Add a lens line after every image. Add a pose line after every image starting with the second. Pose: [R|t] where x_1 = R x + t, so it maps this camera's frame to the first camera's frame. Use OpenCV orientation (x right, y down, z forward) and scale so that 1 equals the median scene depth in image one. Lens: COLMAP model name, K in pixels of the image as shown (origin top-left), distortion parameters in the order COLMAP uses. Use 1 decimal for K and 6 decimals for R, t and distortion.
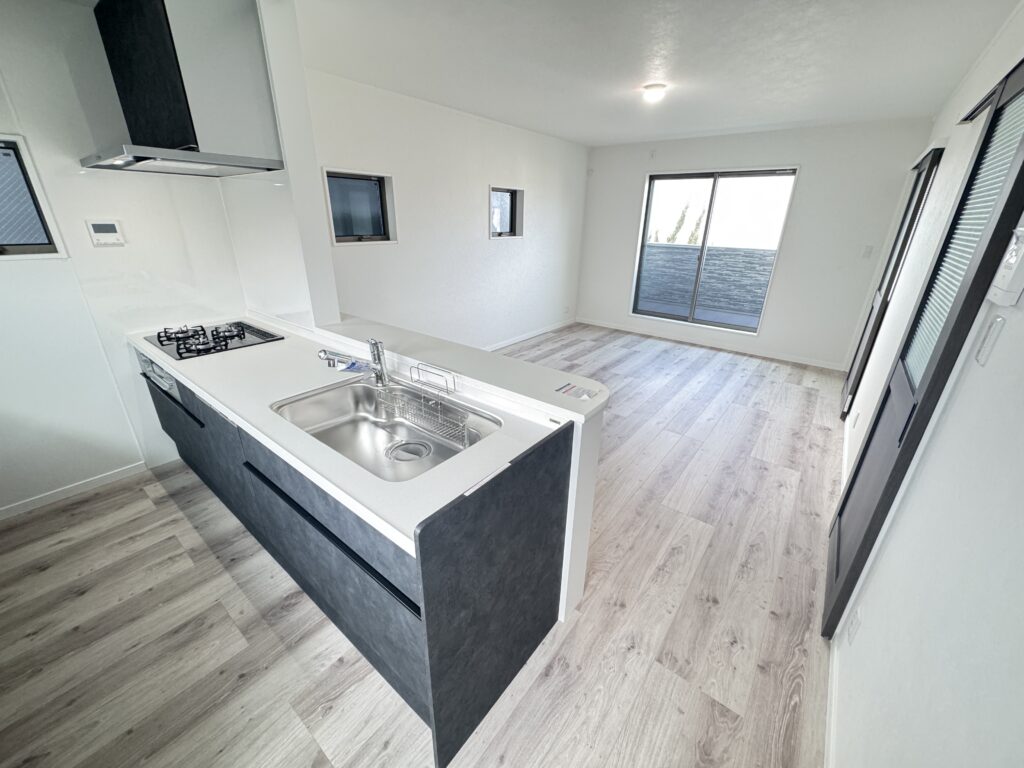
lens RADIAL K [[408.1, 0, 511.8], [0, 408.1, 382.3], [0, 0, 1]] dist [-0.004438, 0.001082]
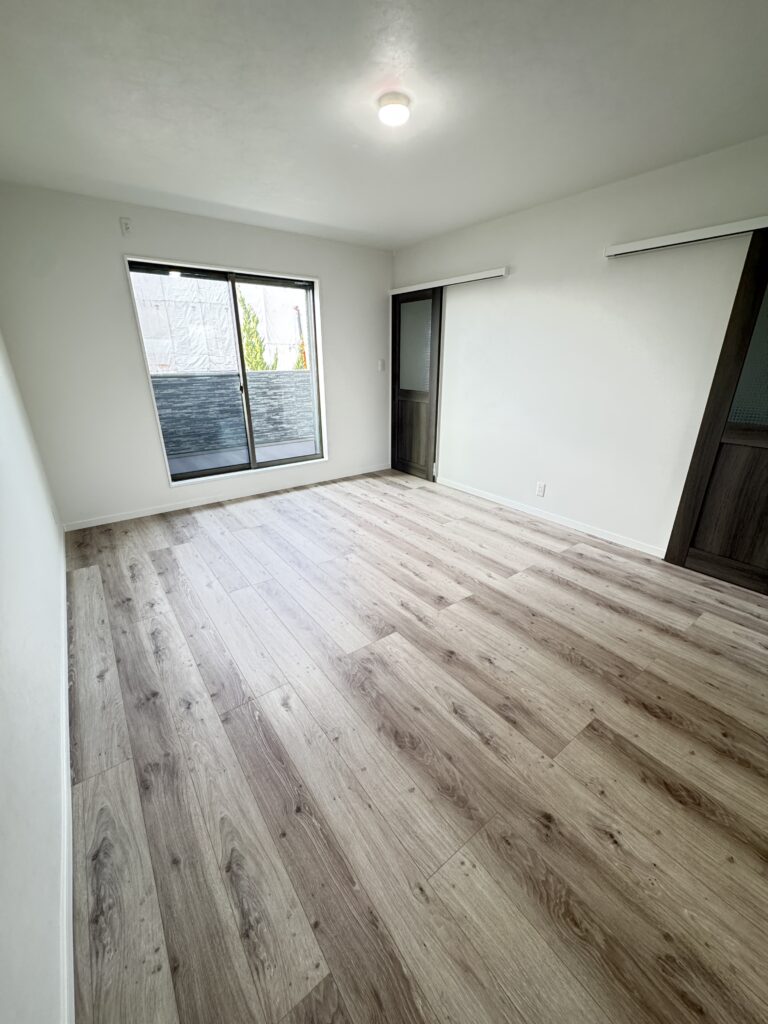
lens RADIAL K [[408.1, 0, 382.4], [0, 408.1, 508.4], [0, 0, 1]] dist [-0.004438, 0.001082]
pose [[0.258032, -0.355324, 0.898423, -0.607720], [0.367303, 0.896168, 0.248941, -0.487019], [-0.893593, 0.265759, 0.361751, 1.375258]]
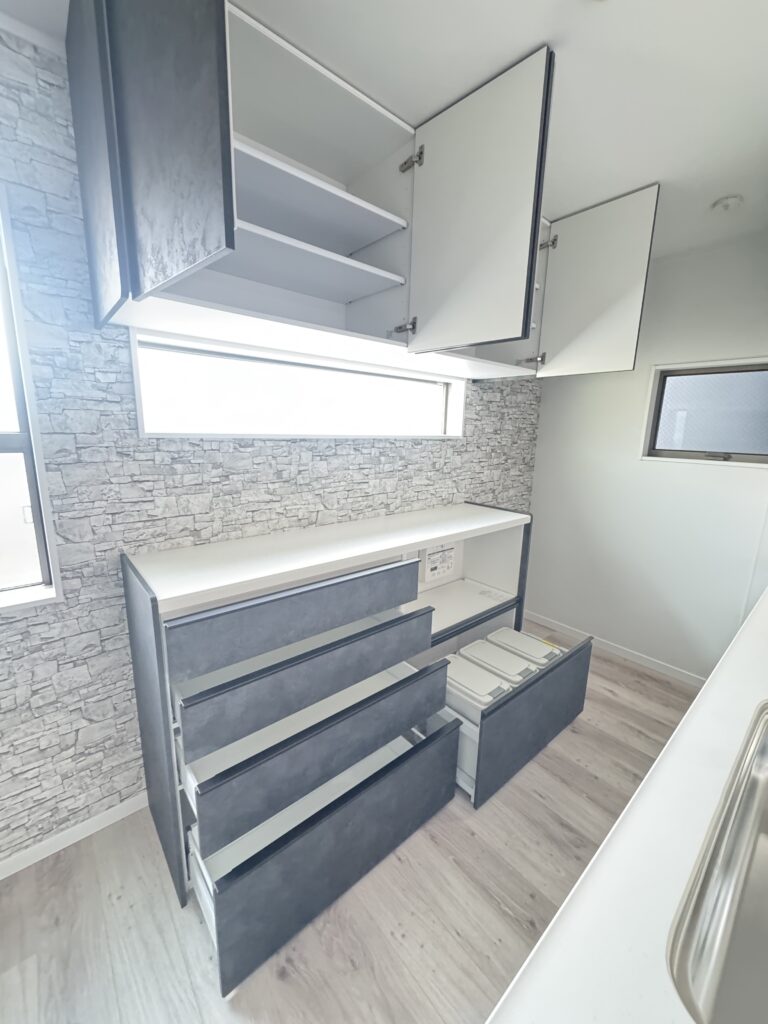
lens RADIAL K [[408.1, 0, 384.8], [0, 408.1, 511.9], [0, 0, 1]] dist [-0.004438, 0.001082]
pose [[-0.187521, 0.176811, -0.966216, 0.041378], [-0.394584, 0.887249, 0.238940, -0.083532], [0.899522, 0.426060, -0.096611, 0.310626]]
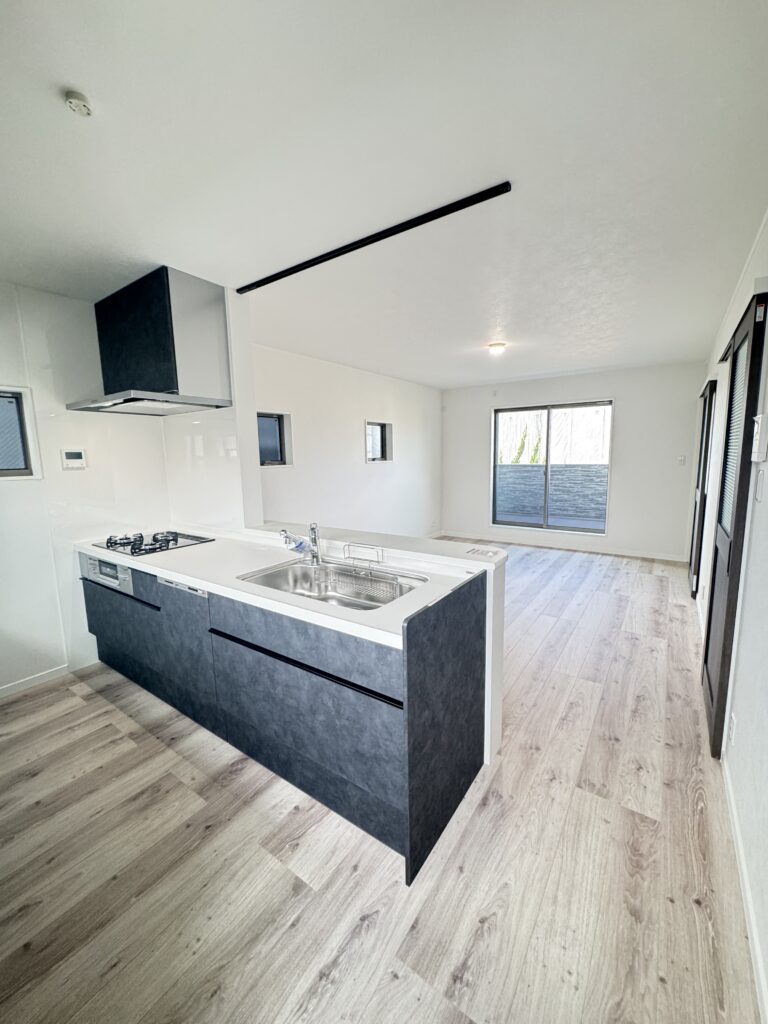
lens RADIAL K [[408.1, 0, 385.1], [0, 408.1, 511.4], [0, 0, 1]] dist [-0.004438, 0.001082]
pose [[0.997604, -0.043018, 0.054173, -0.151891], [0.054878, 0.968931, -0.241166, 0.137109], [-0.042116, 0.243561, 0.968971, -0.193002]]
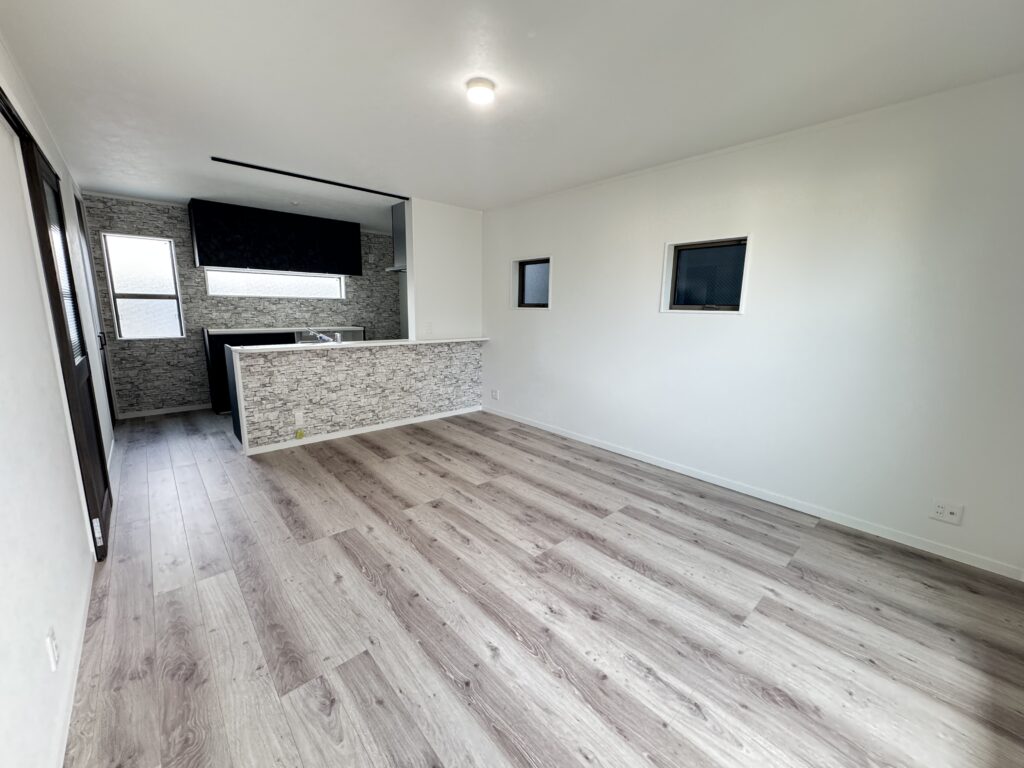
lens RADIAL K [[408.1, 0, 507.7], [0, 408.1, 379.0], [0, 0, 1]] dist [-0.004438, 0.001082]
pose [[-0.171256, 0.152147, -0.973408, 1.582730], [-0.386169, 0.898580, 0.208391, -0.625674], [0.906391, 0.411588, -0.095133, 1.888658]]
